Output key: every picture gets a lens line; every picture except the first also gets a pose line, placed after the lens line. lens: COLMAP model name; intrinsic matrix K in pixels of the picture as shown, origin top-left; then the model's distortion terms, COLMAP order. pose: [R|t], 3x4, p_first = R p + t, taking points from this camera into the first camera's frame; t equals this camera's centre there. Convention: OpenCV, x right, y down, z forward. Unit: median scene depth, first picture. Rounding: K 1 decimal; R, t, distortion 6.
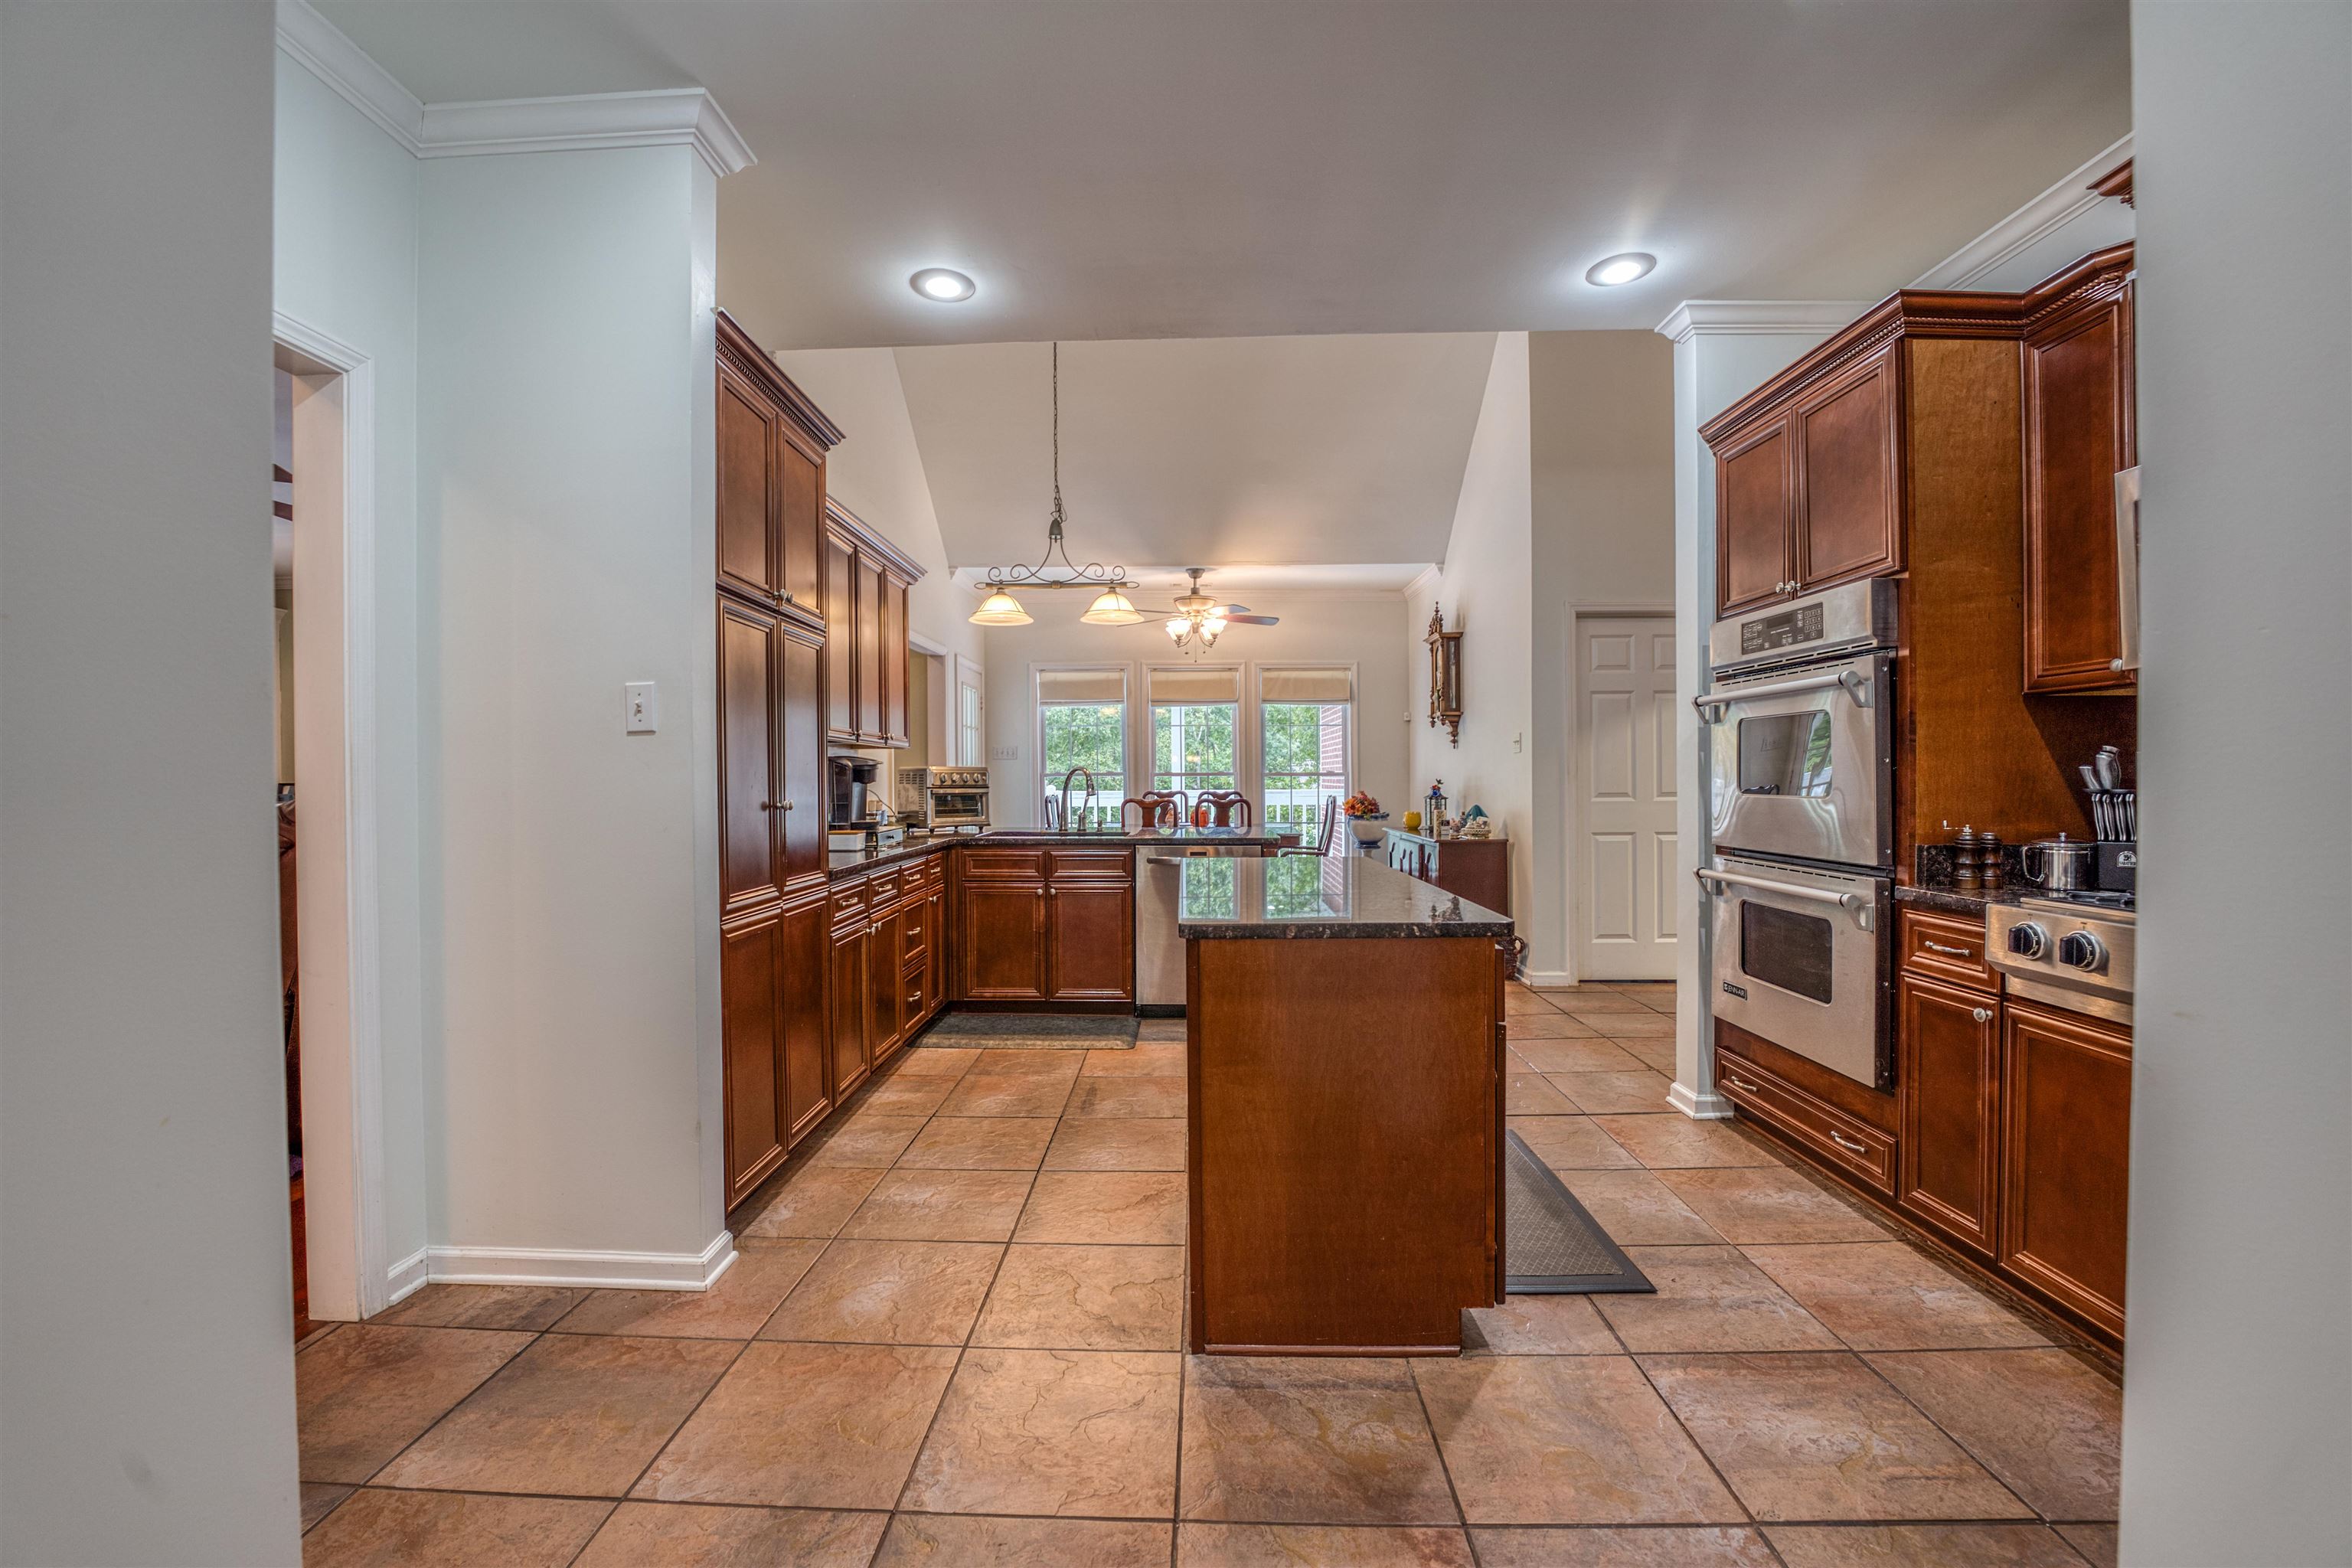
lens RADIAL K [[954.0, 0, 1170.0], [0, 954.0, 781.3], [0, 0, 1]] dist [-0.027819, 0.002210]
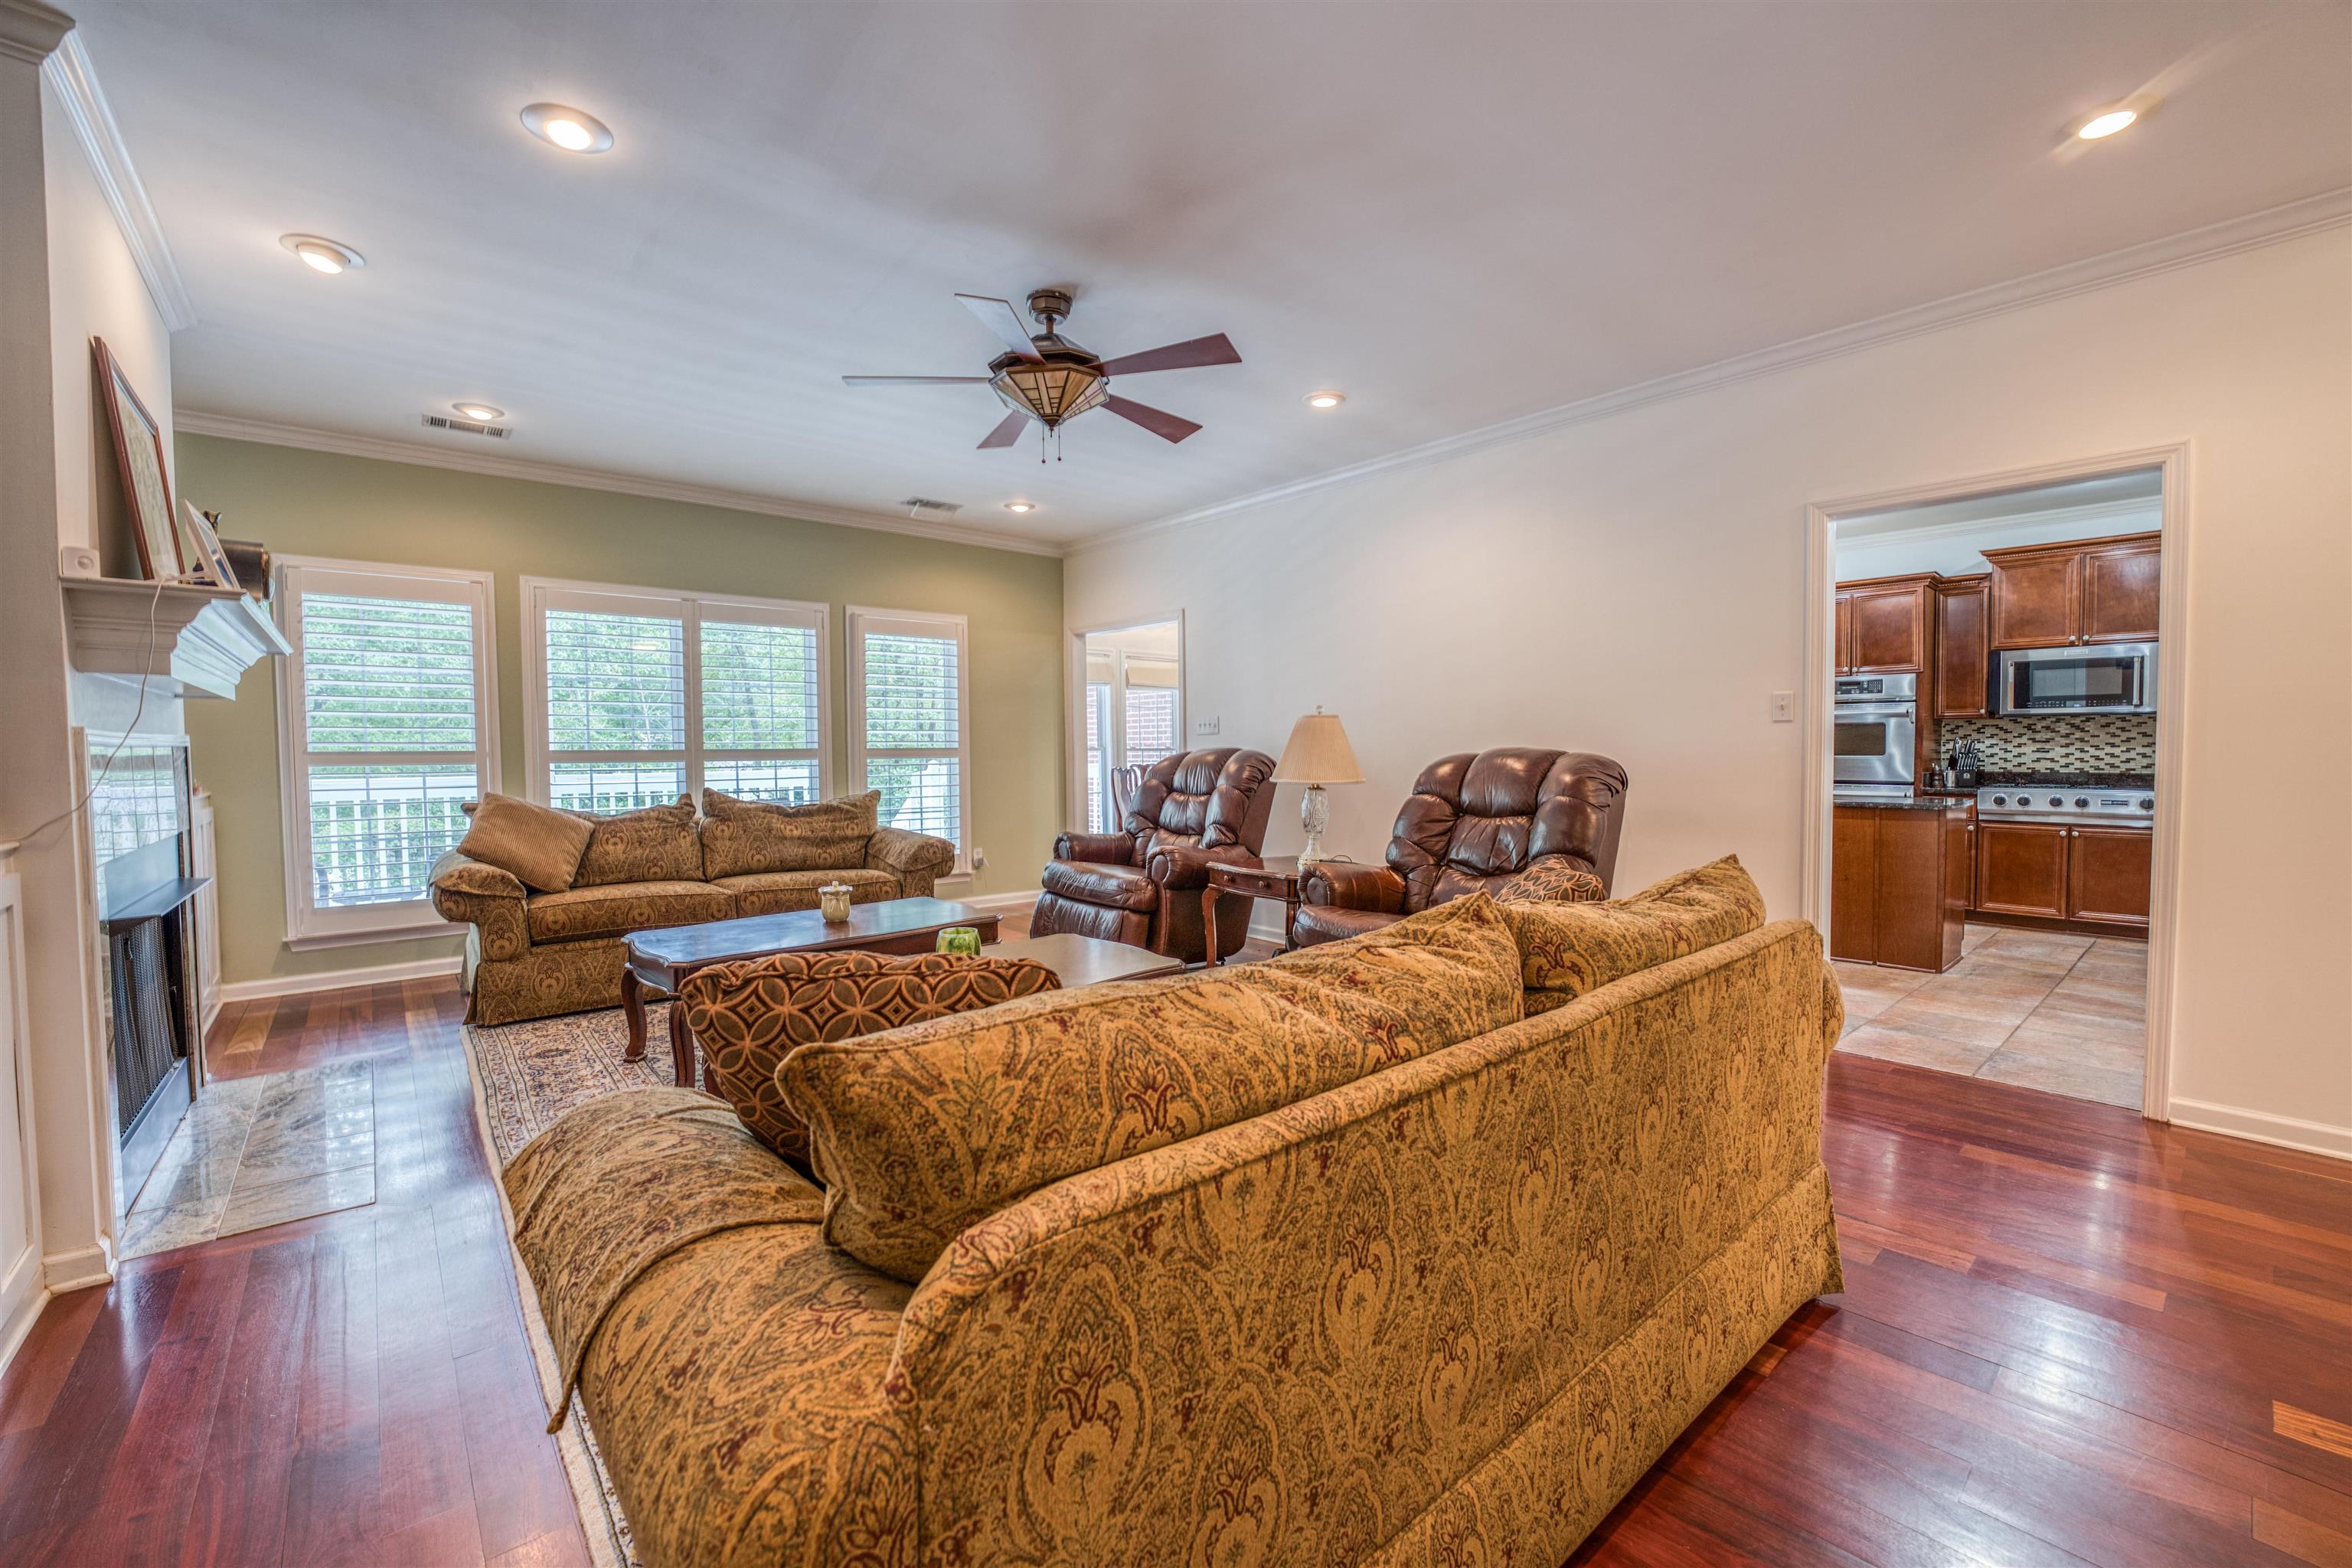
lens RADIAL K [[954.0, 0, 1162.7], [0, 954.0, 787.2], [0, 0, 1]] dist [-0.027819, 0.002210]
pose [[0.744726, -0.023252, 0.666965, -1.423915], [0.005251, 0.999566, 0.028984, 0.009187], [-0.667349, -0.018083, 0.744525, 0.235369]]
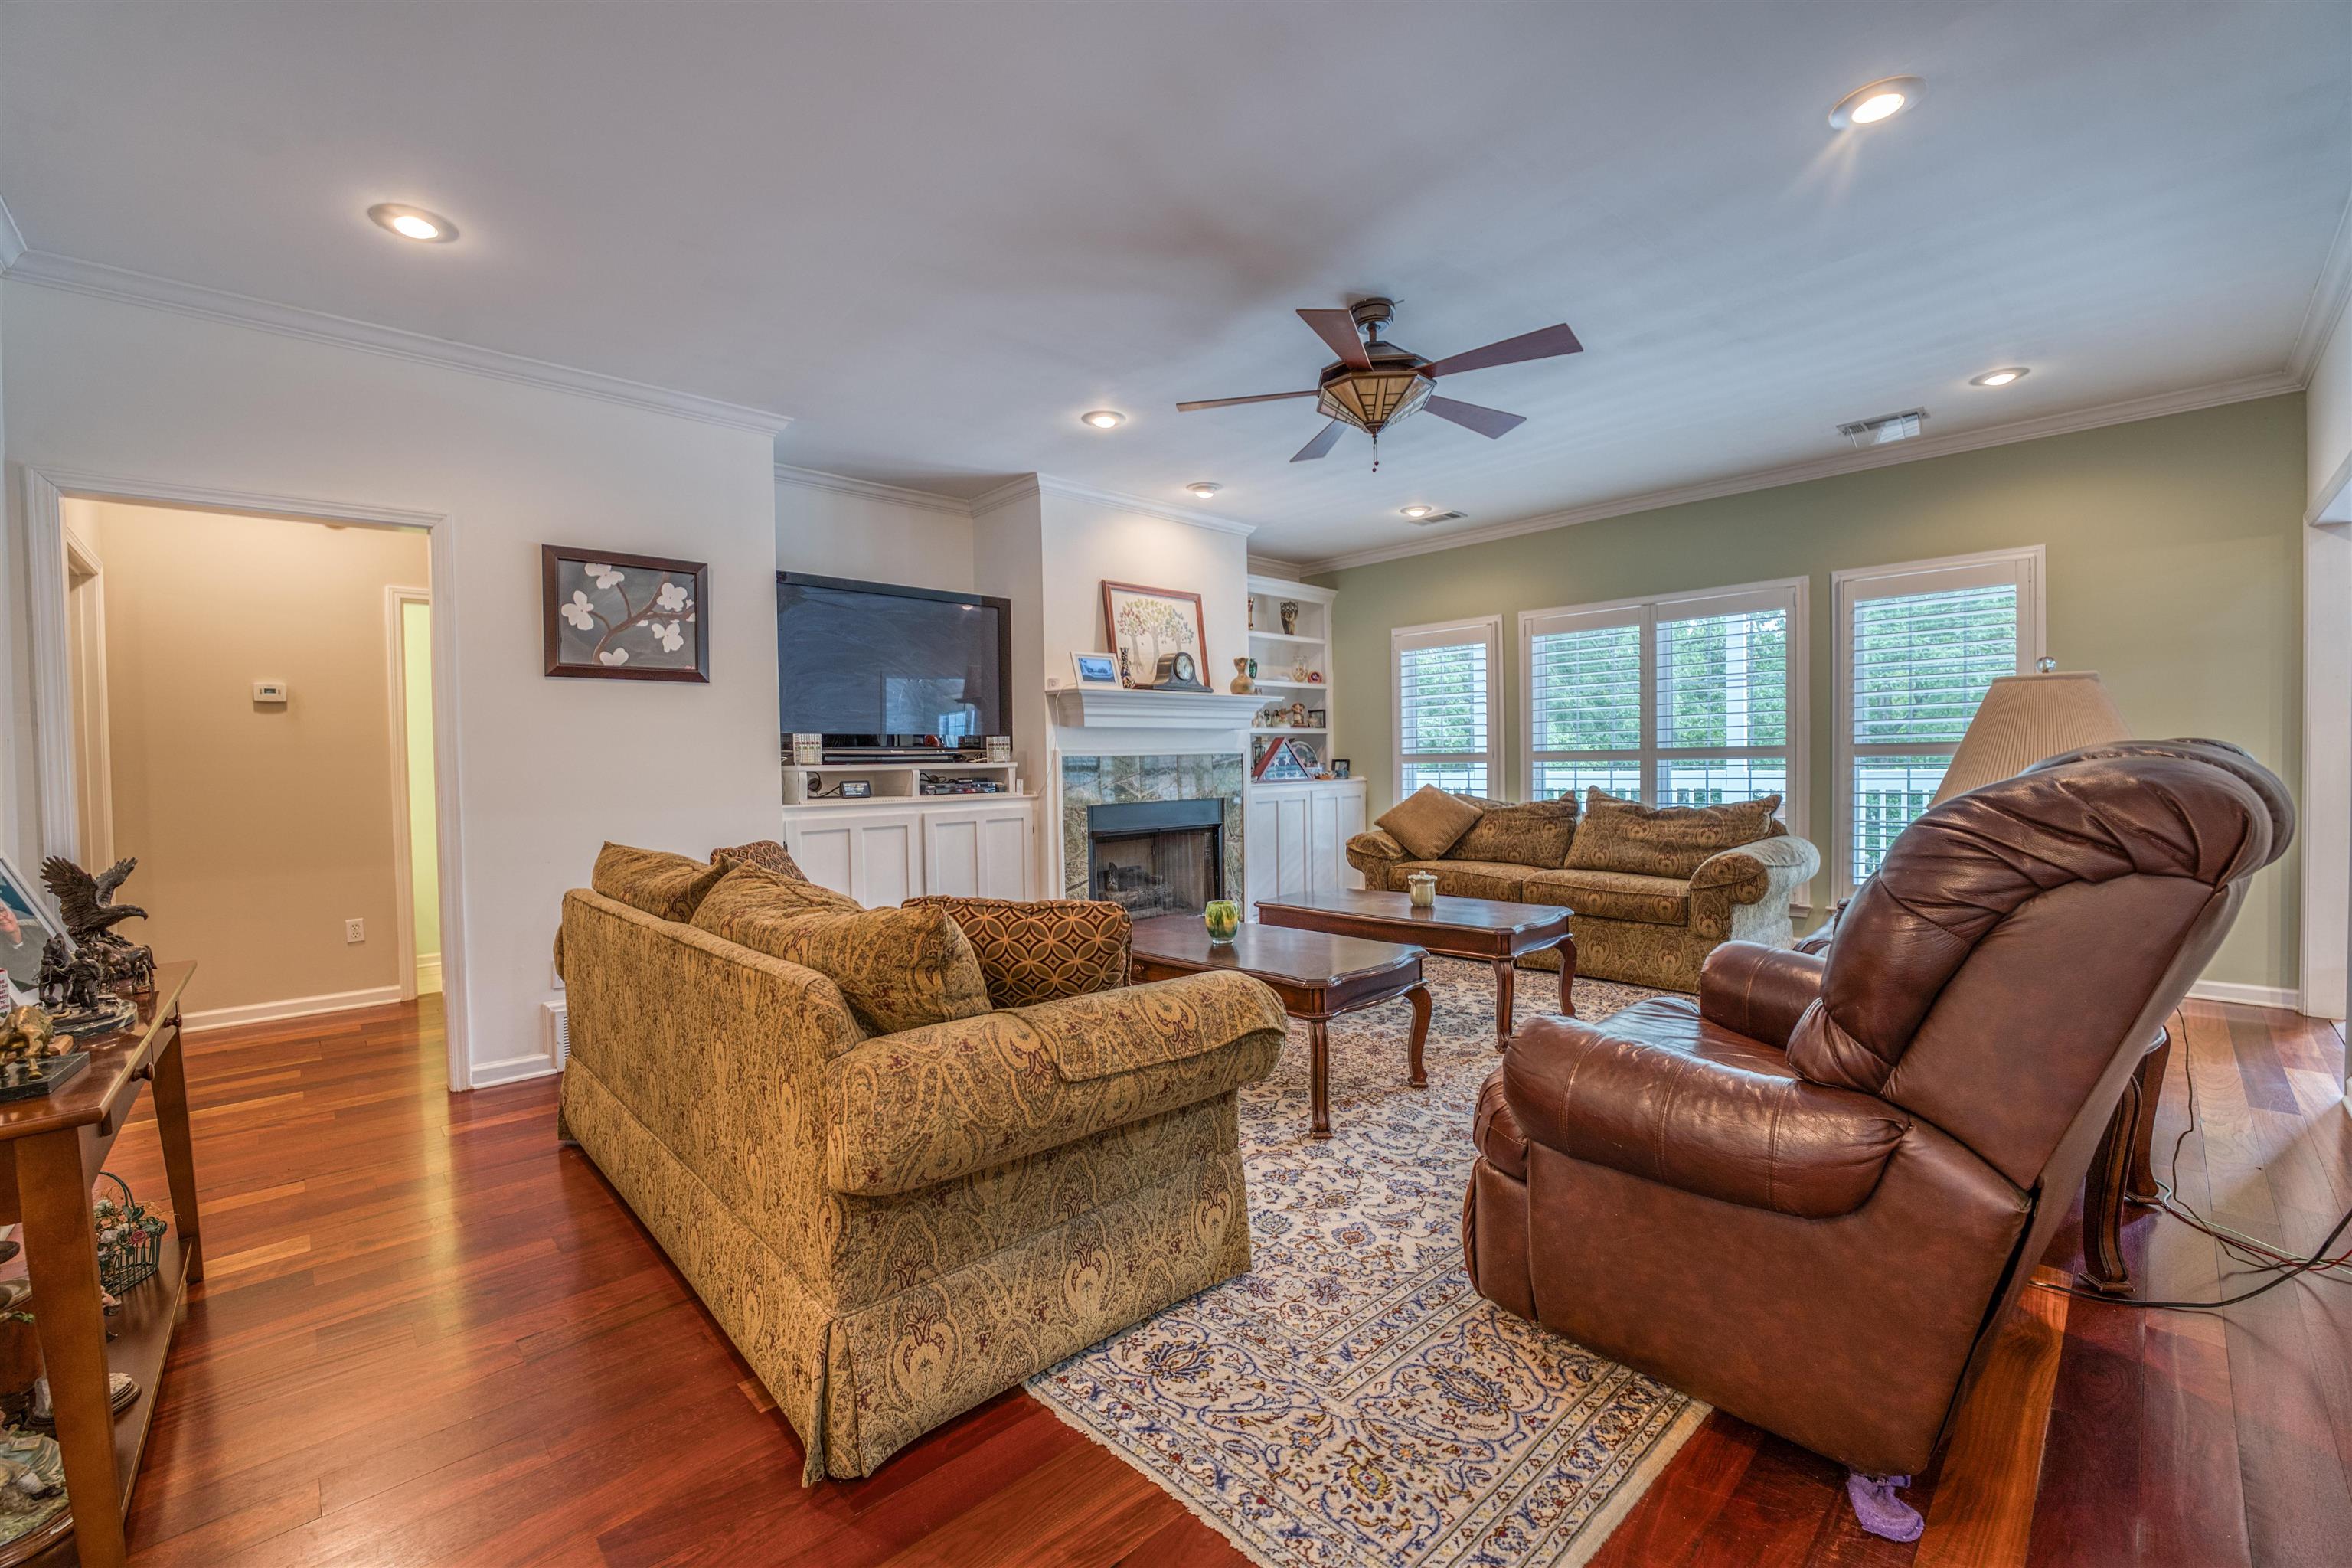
lens RADIAL K [[954.0, 0, 1172.8], [0, 954.0, 786.2], [0, 0, 1]] dist [-0.027819, 0.002210]
pose [[0.703405, 0.014401, -0.710644, -0.550991], [0.008131, 0.999566, 0.028303, 0.001433], [0.710743, -0.025687, 0.702983, 0.207868]]
